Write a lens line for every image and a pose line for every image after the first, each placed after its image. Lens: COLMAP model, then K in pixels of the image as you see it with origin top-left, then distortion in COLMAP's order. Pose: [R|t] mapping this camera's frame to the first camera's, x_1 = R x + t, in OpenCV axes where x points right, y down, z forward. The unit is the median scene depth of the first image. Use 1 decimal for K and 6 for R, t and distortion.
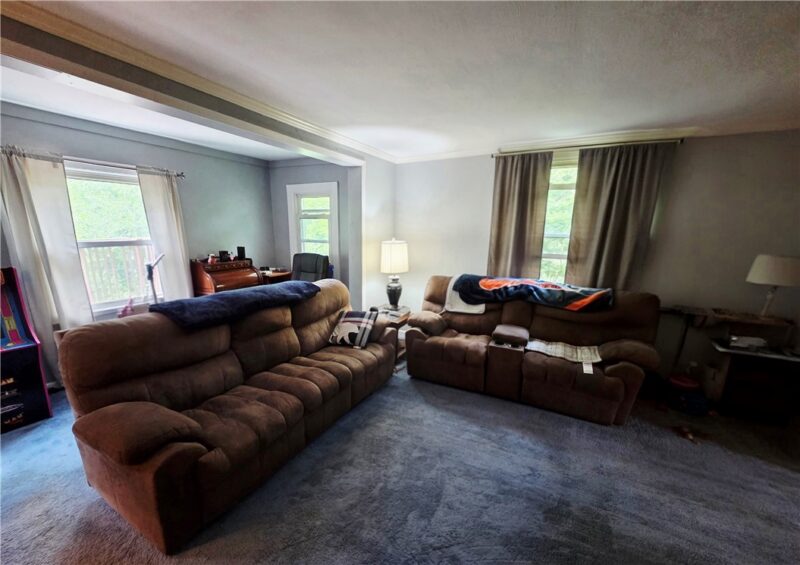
lens RADIAL K [[331.1, 0, 394.6], [0, 331.1, 297.1], [0, 0, 1]] dist [-0.001680, 0.000070]
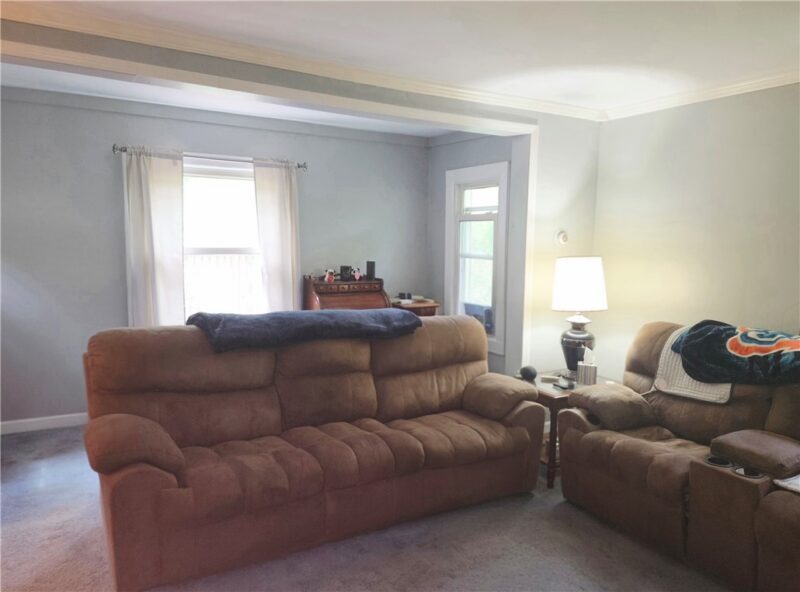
lens RADIAL K [[604.0, 0, 400.0], [0, 604.0, 296.0], [0, 0, 1]] dist [0.026137, -0.001661]
pose [[0.844660, 0.054654, -0.532506, 0.379831], [-0.119435, 0.988939, -0.087948, 0.033436], [0.521809, 0.137886, 0.841845, -0.029741]]
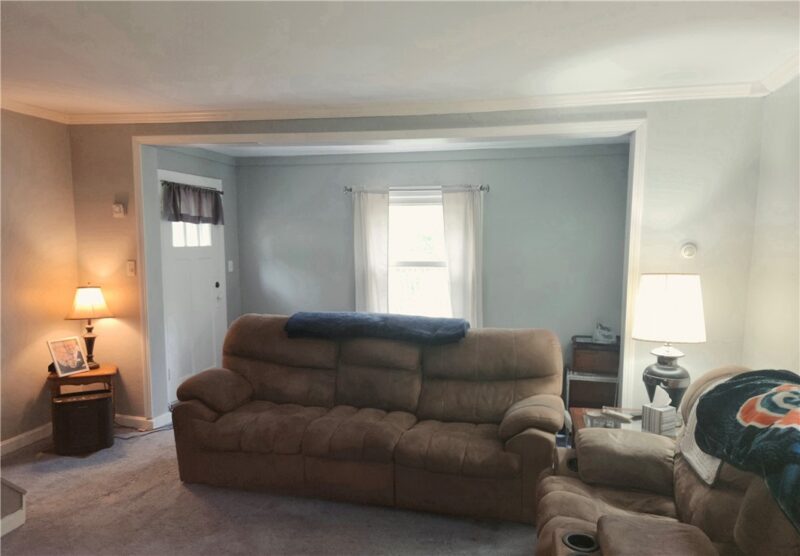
lens RADIAL K [[535.9, 0, 375.7], [0, 535.9, 303.6], [0, 0, 1]] dist [0.000182, 0.000113]
pose [[0.208050, 0.091569, -0.973822, 0.821986], [-0.206009, 0.977377, 0.047891, -0.102846], [0.956177, 0.190653, 0.222208, 0.583738]]
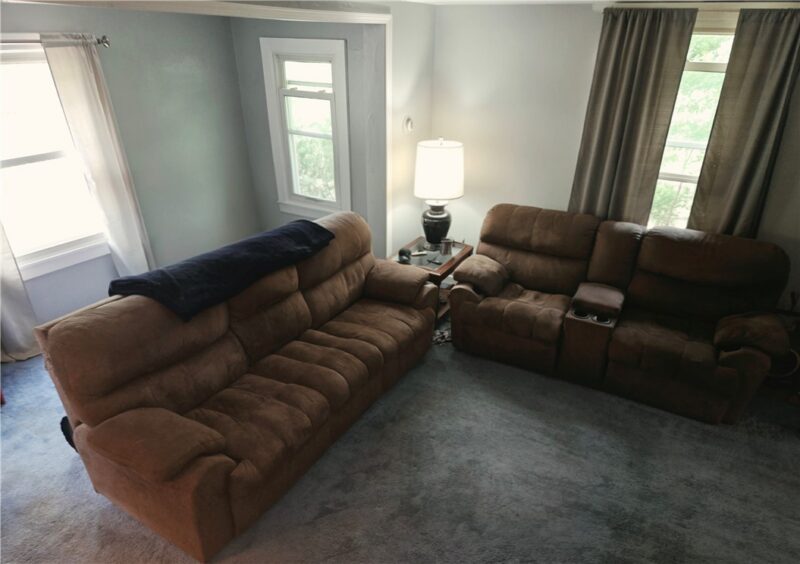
lens RADIAL K [[538.0, 0, 401.8], [0, 538.0, 310.7], [0, 0, 1]] dist [0.066866, -0.073796]
pose [[0.999608, 0.010976, -0.025745, -0.047161], [-0.003871, 0.965268, 0.261231, -0.176143], [0.027718, -0.261029, 0.964933, -0.162548]]
